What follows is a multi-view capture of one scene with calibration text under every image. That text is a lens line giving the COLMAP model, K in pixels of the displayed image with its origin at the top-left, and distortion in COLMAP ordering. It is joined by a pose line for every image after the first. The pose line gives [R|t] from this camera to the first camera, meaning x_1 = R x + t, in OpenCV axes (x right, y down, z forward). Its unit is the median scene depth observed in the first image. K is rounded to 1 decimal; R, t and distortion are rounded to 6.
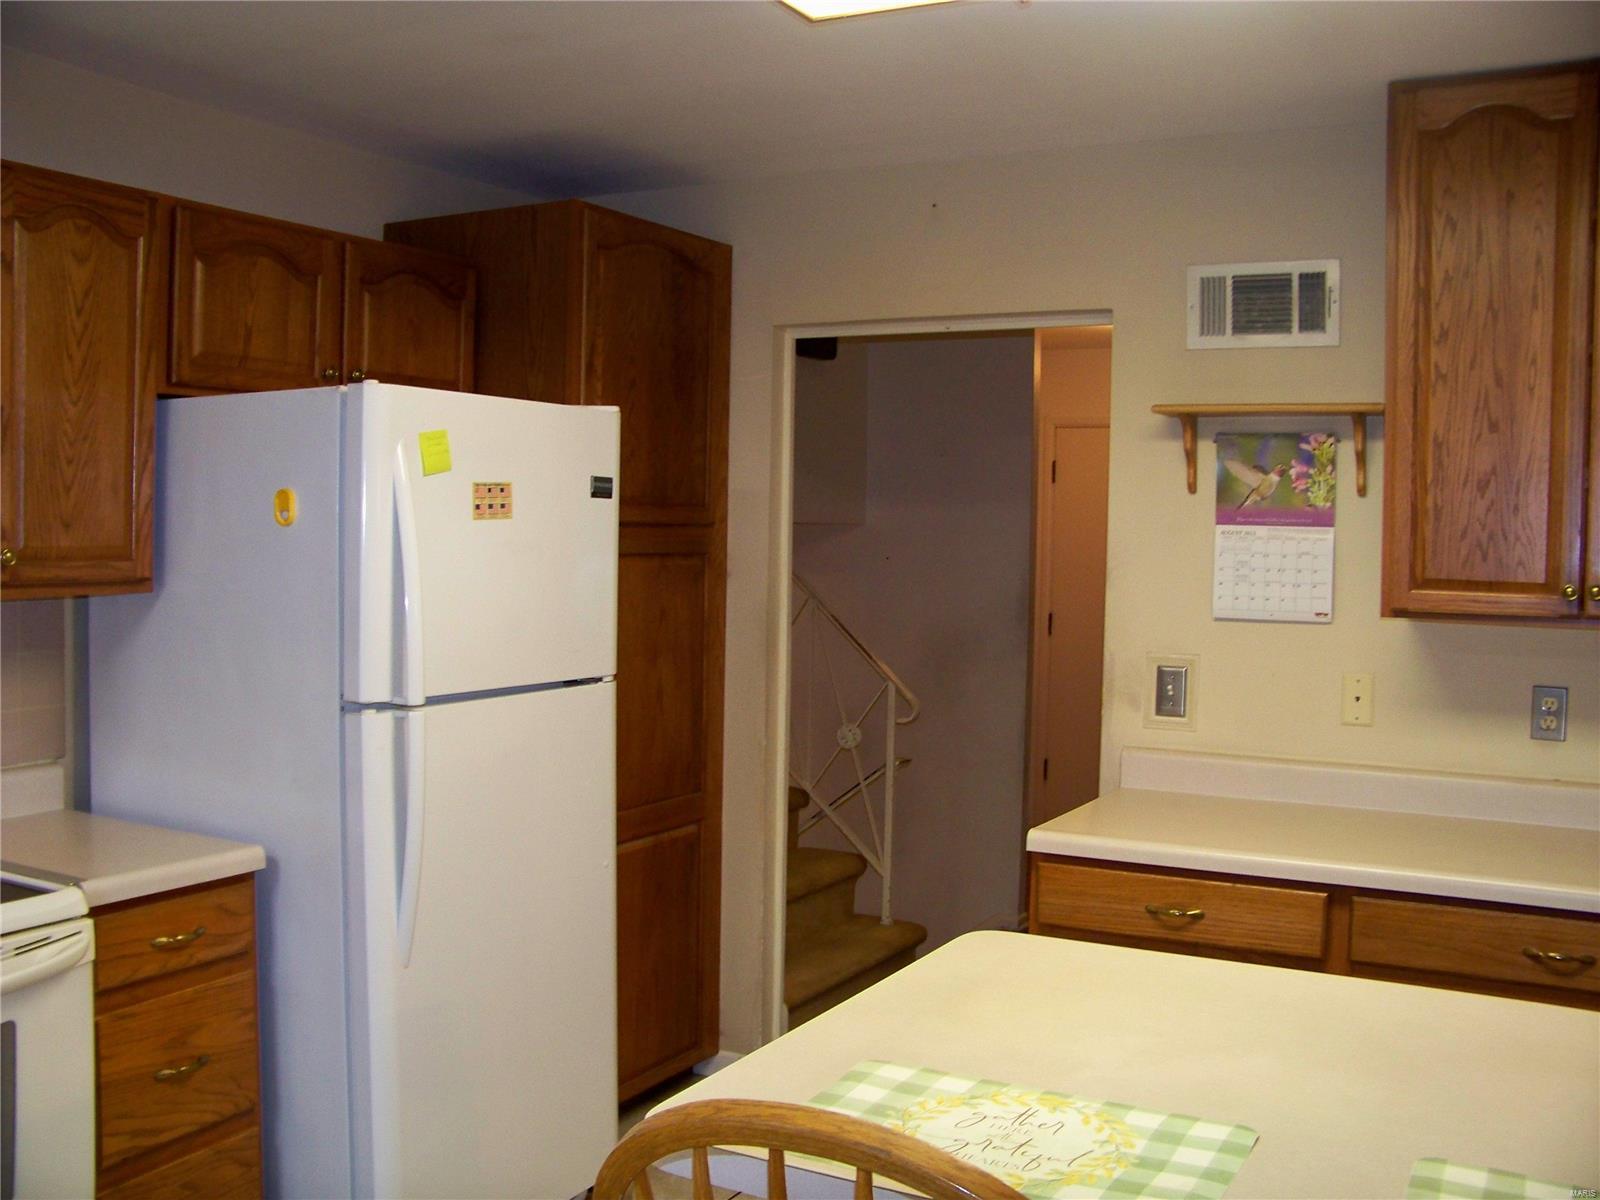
lens RADIAL K [[1556.5, 0, 800.0], [0, 1556.5, 600.0], [0, 0, 1]] dist [-0.242142, 0.270191]
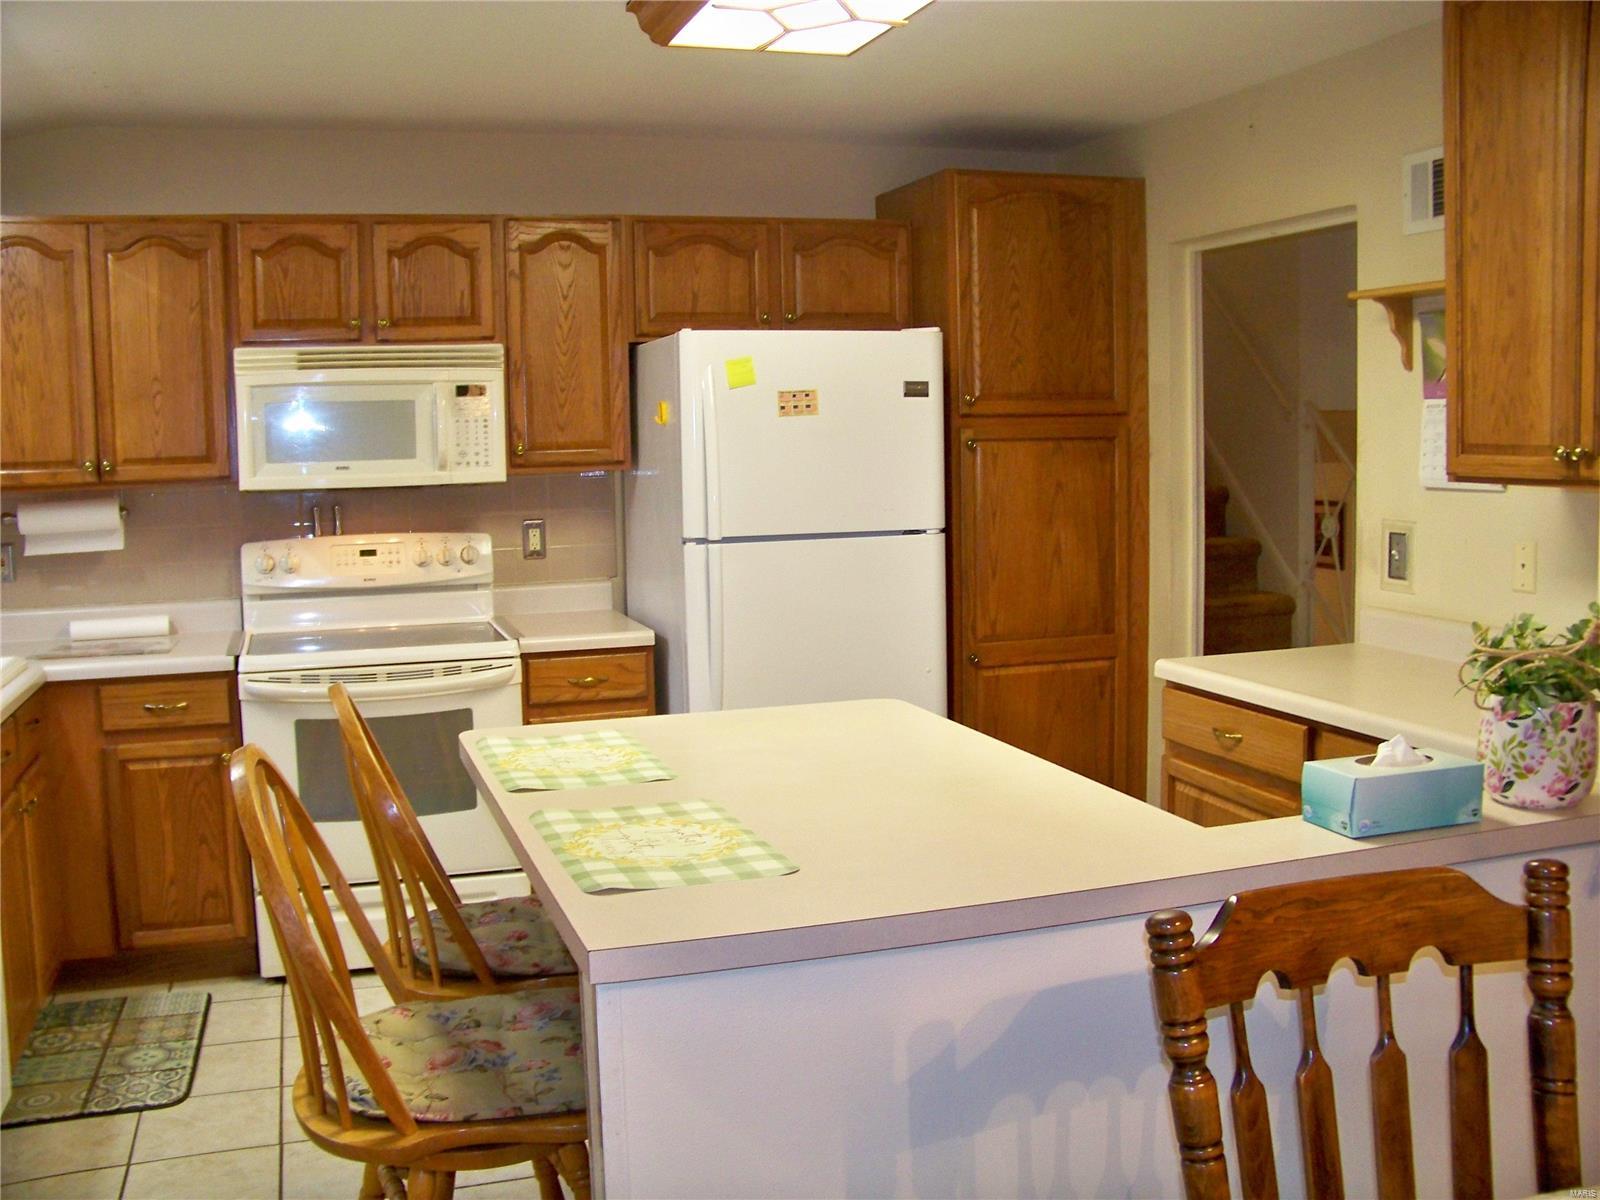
lens RADIAL K [[1556.5, 0, 800.0], [0, 1556.5, 600.0], [0, 0, 1]] dist [-0.242142, 0.270191]
pose [[0.737458, 0.042211, -0.674073, 0.776676], [0.001158, 0.997965, 0.063760, 0.026905], [0.675392, -0.047801, 0.735908, -0.074126]]
